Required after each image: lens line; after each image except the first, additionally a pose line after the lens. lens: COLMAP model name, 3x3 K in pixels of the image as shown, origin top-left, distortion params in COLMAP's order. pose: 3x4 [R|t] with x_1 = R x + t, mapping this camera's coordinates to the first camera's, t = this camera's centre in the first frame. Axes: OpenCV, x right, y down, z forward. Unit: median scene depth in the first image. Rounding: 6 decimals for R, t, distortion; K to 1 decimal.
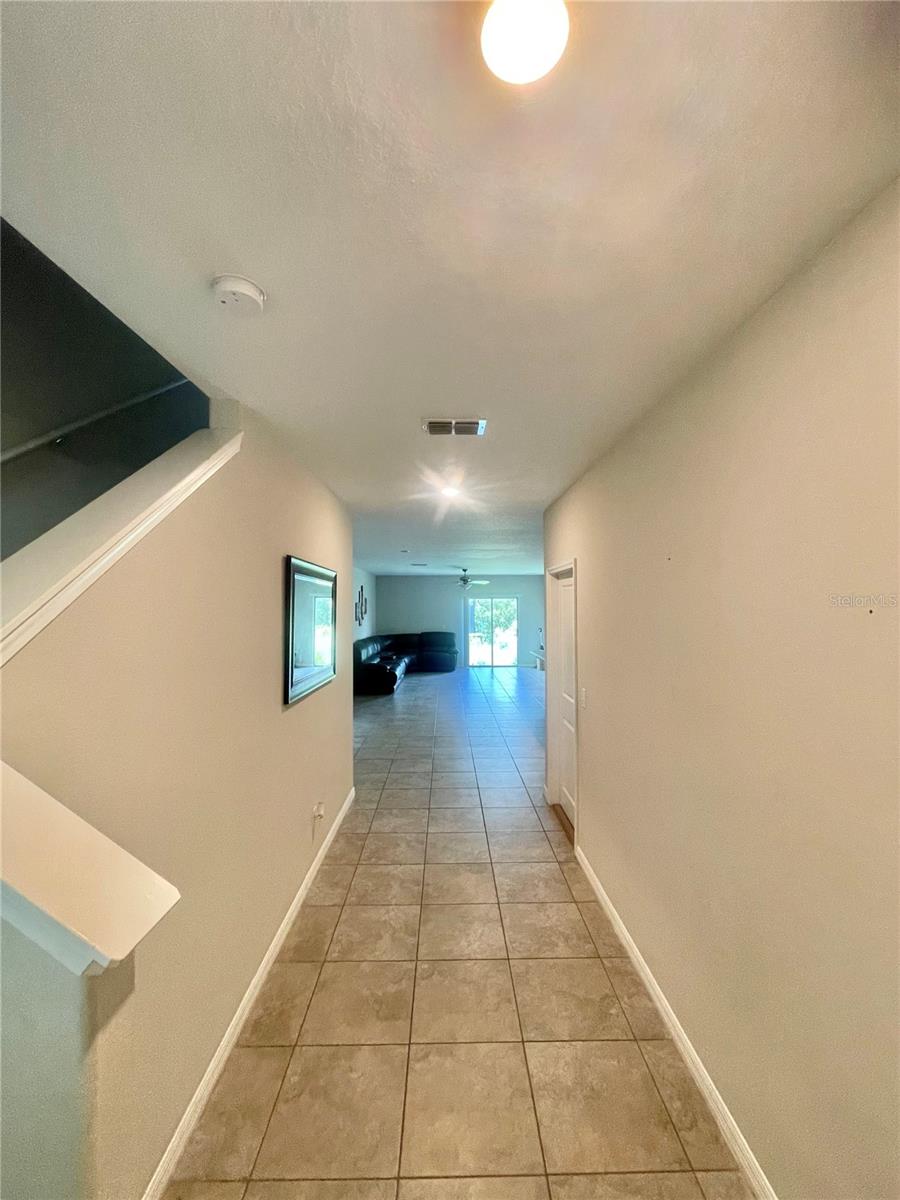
lens RADIAL K [[485.5, 0, 450.9], [0, 485.5, 598.6], [0, 0, 1]] dist [0.001888, -0.000294]
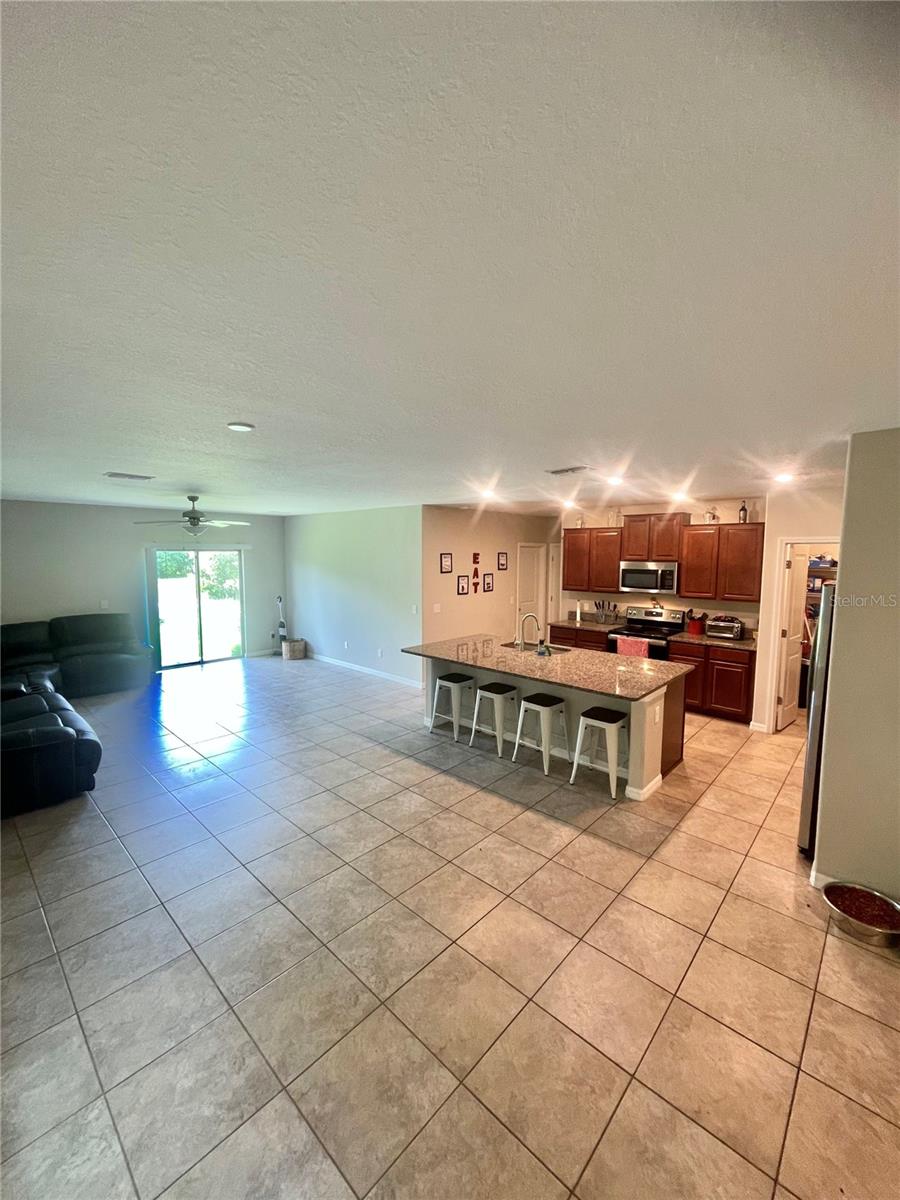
lens RADIAL K [[485.5, 0, 453.2], [0, 485.5, 605.3], [0, 0, 1]] dist [0.001888, -0.000294]
pose [[0.685923, -0.059517, 0.725236, -0.143005], [-0.029466, 0.993560, 0.109406, -0.009591], [-0.727077, -0.096414, 0.679752, 0.381554]]
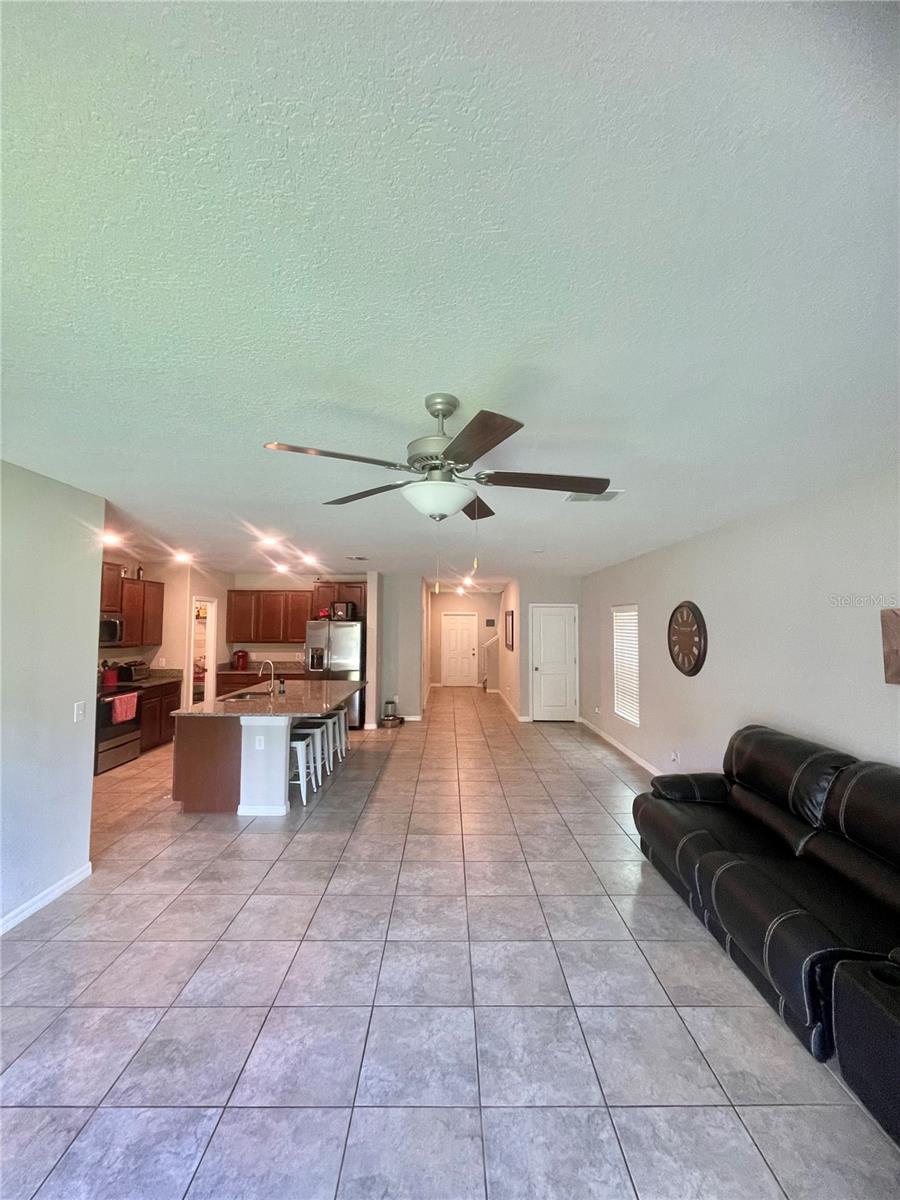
lens RADIAL K [[485.5, 0, 453.2], [0, 485.5, 594.9], [0, 0, 1]] dist [0.001888, -0.000294]
pose [[-0.999959, 0.008874, 0.001862, 0.018465], [0.008692, 0.996612, -0.081787, 0.017463], [-0.002582, -0.081768, -0.996648, 1.009515]]
